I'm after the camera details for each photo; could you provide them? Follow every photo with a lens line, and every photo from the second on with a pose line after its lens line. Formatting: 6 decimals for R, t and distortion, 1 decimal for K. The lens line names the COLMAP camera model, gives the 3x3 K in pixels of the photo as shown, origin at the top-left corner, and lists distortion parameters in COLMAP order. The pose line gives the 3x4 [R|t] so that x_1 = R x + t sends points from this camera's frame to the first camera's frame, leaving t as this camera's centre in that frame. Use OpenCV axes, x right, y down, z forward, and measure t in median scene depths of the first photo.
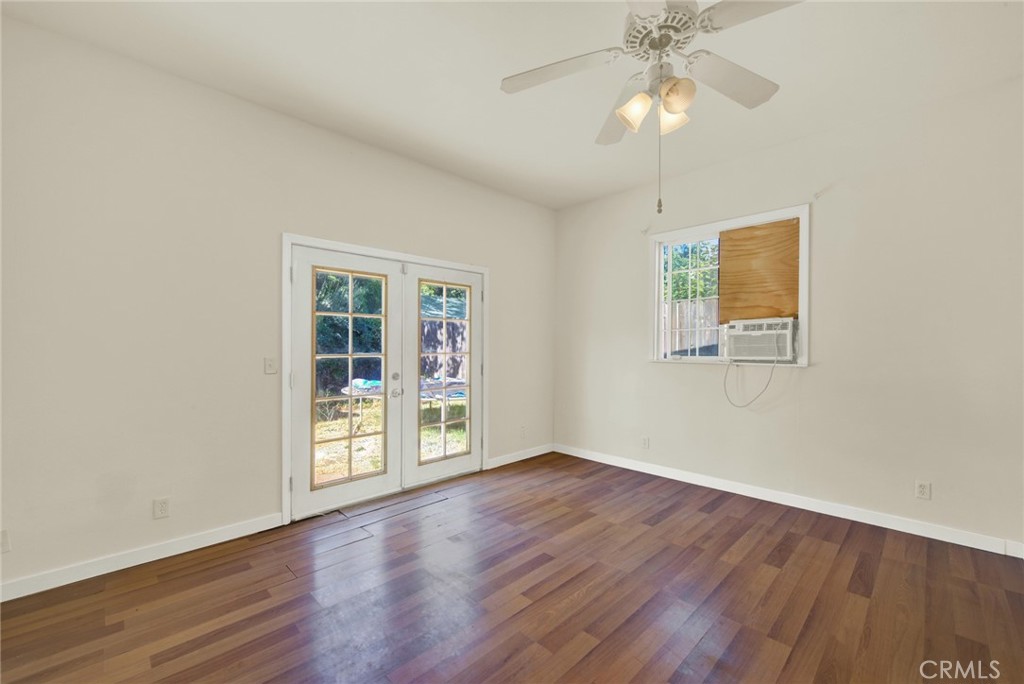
lens RADIAL K [[414.1, 0, 512.7], [0, 414.1, 343.8], [0, 0, 1]] dist [-0.000788, -0.001582]
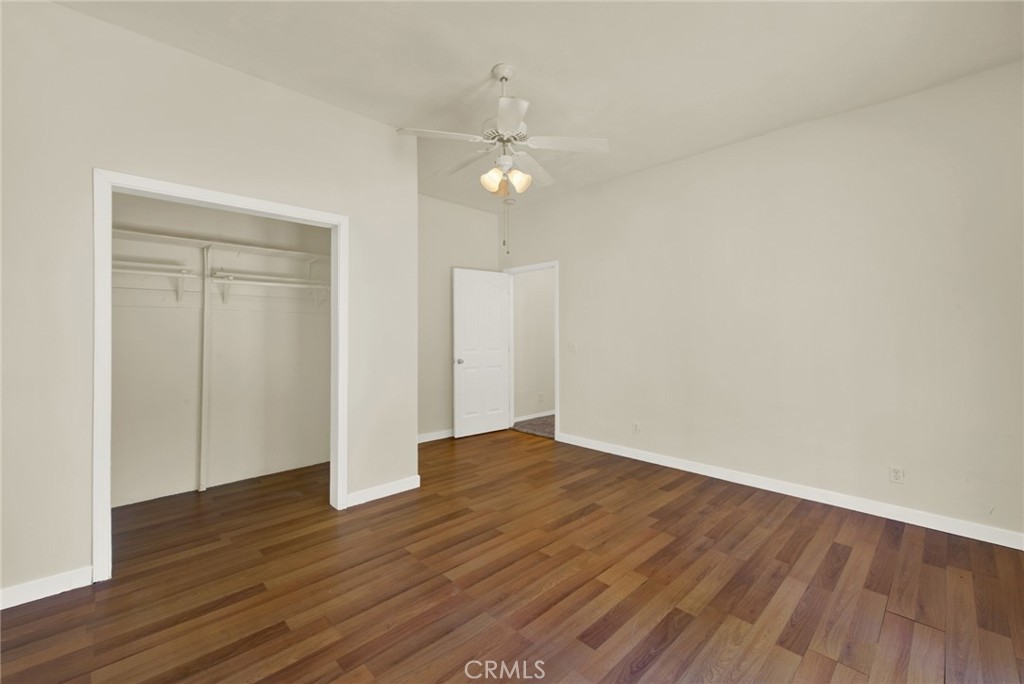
lens RADIAL K [[414.1, 0, 511.3], [0, 414.1, 337.9], [0, 0, 1]] dist [-0.000788, -0.001582]
pose [[-0.999877, 0.001410, 0.015637, 0.233661], [0.001453, 0.999995, 0.002725, 0.013148], [-0.015633, 0.002748, -0.999874, 1.957048]]
